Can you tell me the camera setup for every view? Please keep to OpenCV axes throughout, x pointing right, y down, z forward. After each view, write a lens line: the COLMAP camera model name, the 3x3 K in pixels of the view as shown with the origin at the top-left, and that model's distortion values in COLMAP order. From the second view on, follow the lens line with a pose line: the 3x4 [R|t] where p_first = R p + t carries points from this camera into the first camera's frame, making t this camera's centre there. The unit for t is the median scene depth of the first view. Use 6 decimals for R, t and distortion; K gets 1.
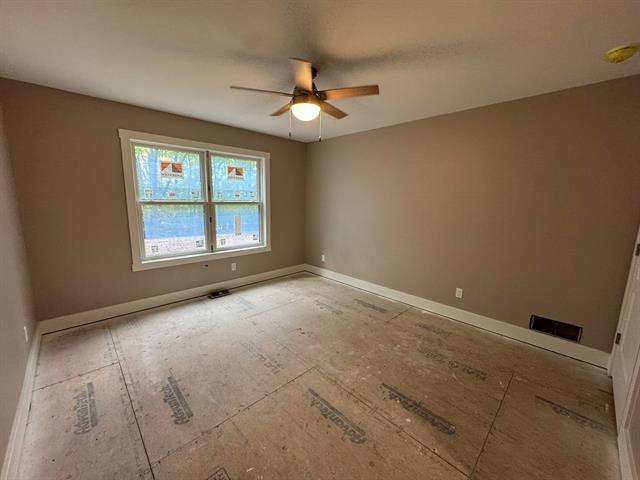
lens RADIAL K [[255.4, 0, 320.0], [0, 255.4, 240.0], [0, 0, 1]] dist [-0.000331, -0.000002]
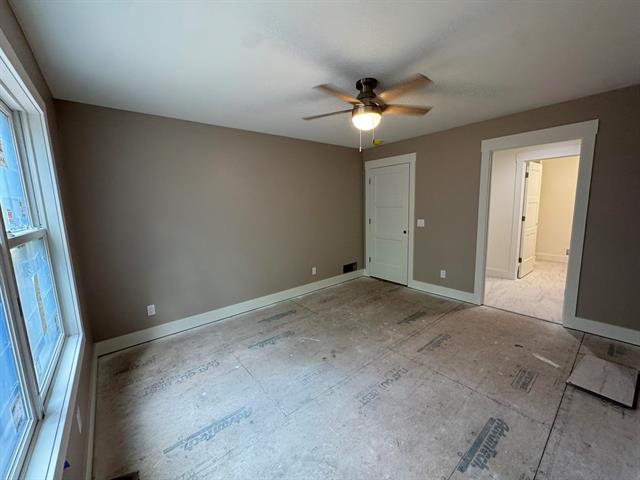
lens RADIAL K [[255.4, 0, 320.0], [0, 255.4, 240.0], [0, 0, 1]] dist [-0.000331, -0.000002]
pose [[0.079205, -0.163030, 0.983437, -0.829893], [0.193004, 0.970377, 0.145321, -0.158477], [-0.977996, 0.178297, 0.108324, 0.828218]]
